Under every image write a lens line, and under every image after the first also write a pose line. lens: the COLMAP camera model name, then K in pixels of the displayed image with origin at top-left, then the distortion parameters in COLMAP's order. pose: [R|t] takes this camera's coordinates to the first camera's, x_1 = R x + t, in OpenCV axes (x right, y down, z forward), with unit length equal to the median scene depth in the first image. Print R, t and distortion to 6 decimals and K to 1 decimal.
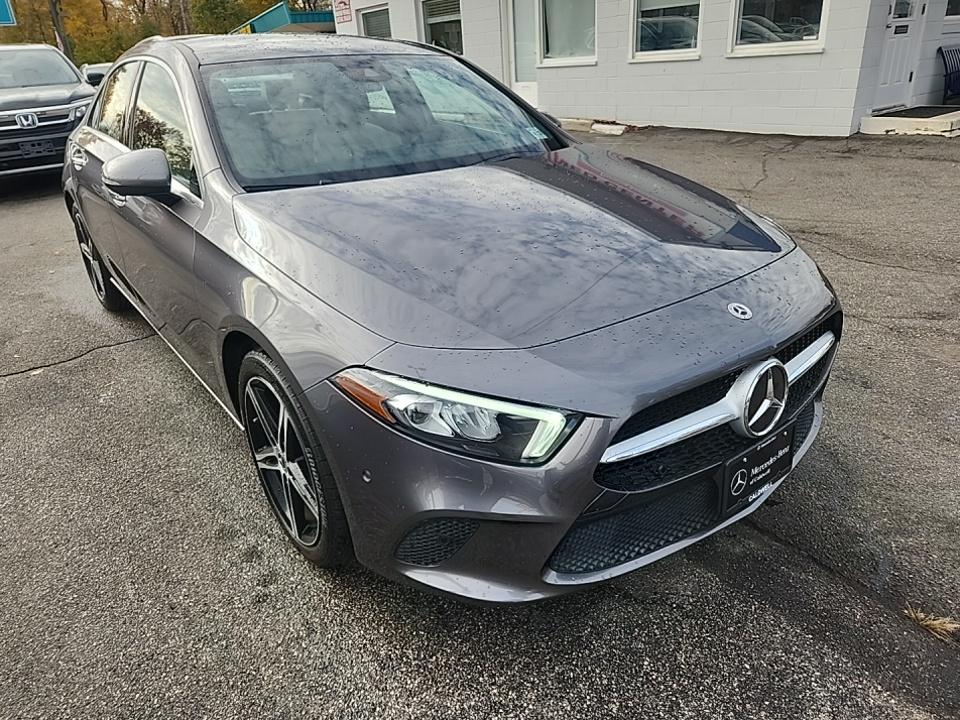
lens RADIAL K [[645.7, 0, 470.1], [0, 645.7, 360.1], [0, 0, 1]] dist [0.009007, -0.002430]
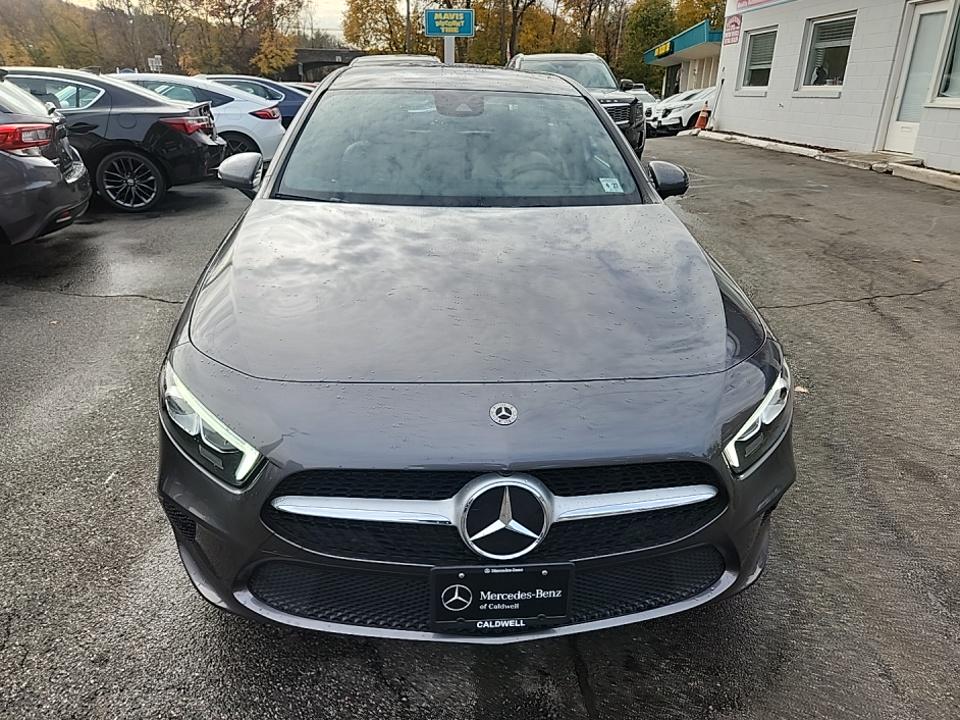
lens RADIAL K [[645.7, 0, 470.0], [0, 645.7, 356.4], [0, 0, 1]] dist [0.009007, -0.002430]
pose [[0.833558, 0.267896, -0.483129, 0.733551], [-0.279632, 0.958845, 0.049224, -0.169287], [0.476432, 0.094067, 0.874165, 0.192654]]
